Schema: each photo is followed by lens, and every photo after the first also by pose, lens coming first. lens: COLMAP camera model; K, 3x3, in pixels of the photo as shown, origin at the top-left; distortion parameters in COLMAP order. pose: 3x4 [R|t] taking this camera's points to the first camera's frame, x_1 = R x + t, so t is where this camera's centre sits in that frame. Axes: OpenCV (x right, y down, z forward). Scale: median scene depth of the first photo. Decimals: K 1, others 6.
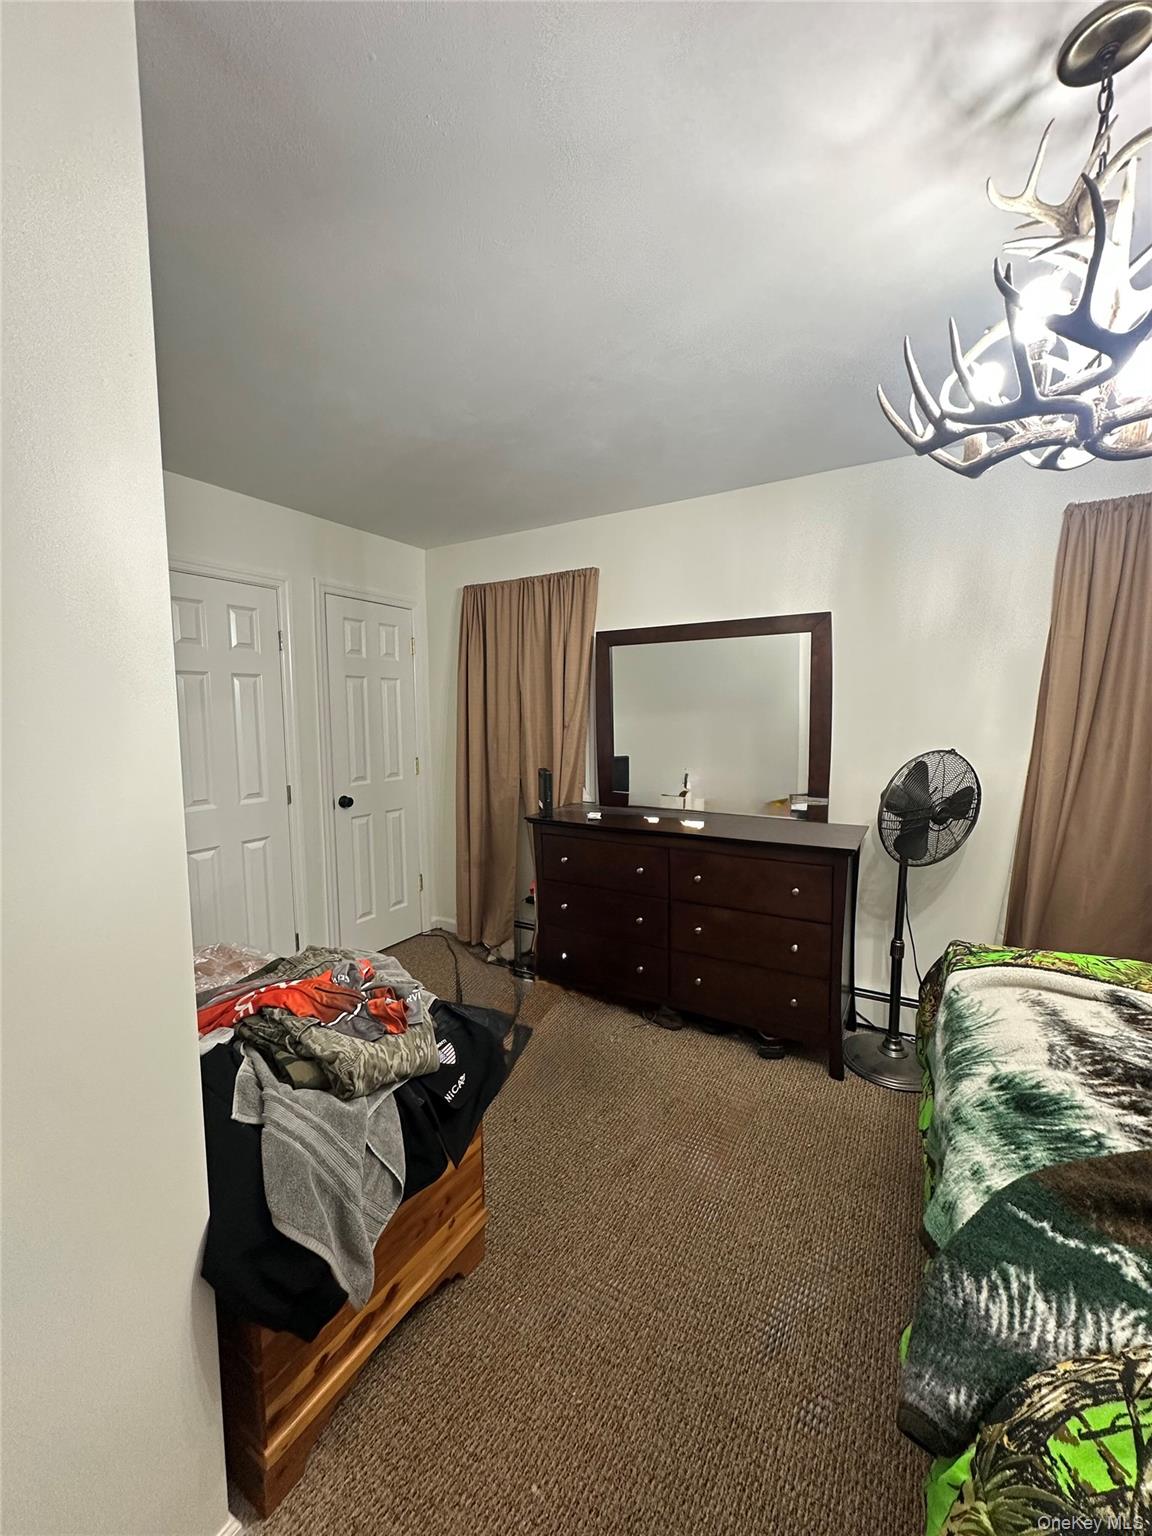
lens RADIAL K [[612.7, 0, 575.6], [0, 612.7, 765.1], [0, 0, 1]] dist [0.000049, 0.000319]
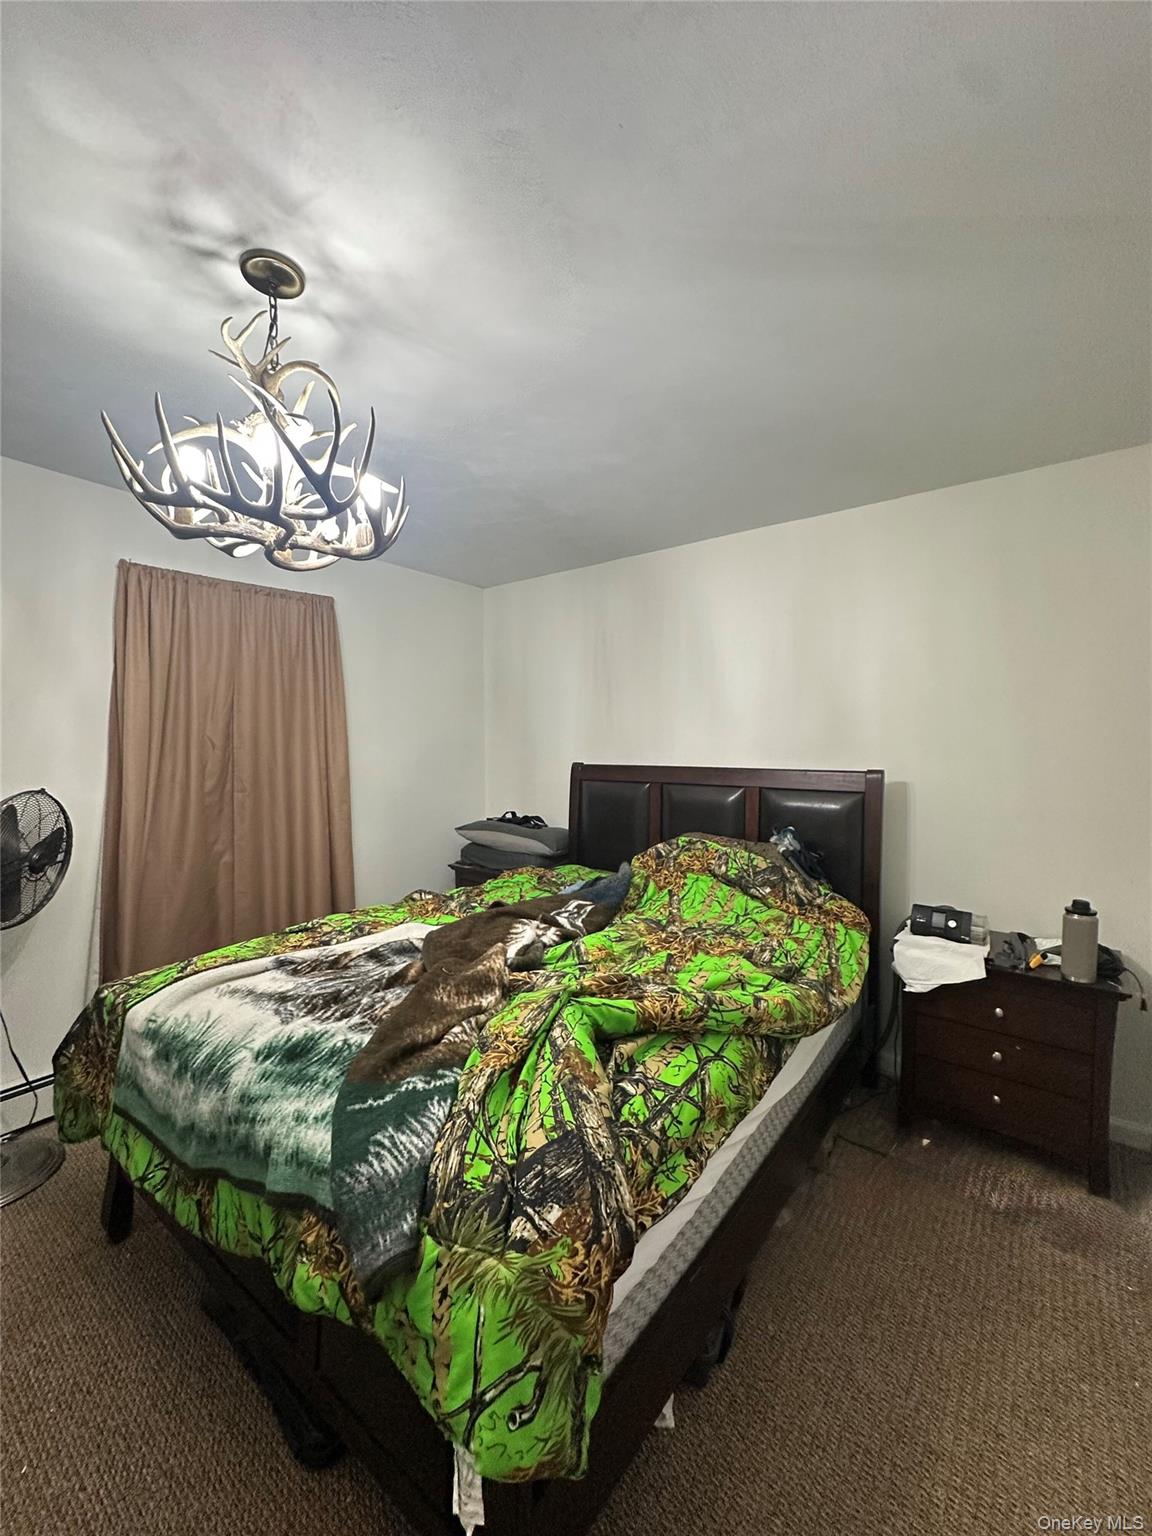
lens RADIAL K [[612.7, 0, 577.5], [0, 612.7, 767.7], [0, 0, 1]] dist [0.000049, 0.000319]
pose [[0.117047, -0.031938, 0.992613, -0.447712], [0.088588, 0.995834, 0.021595, -0.015549], [-0.989167, 0.085406, 0.119389, 0.213932]]
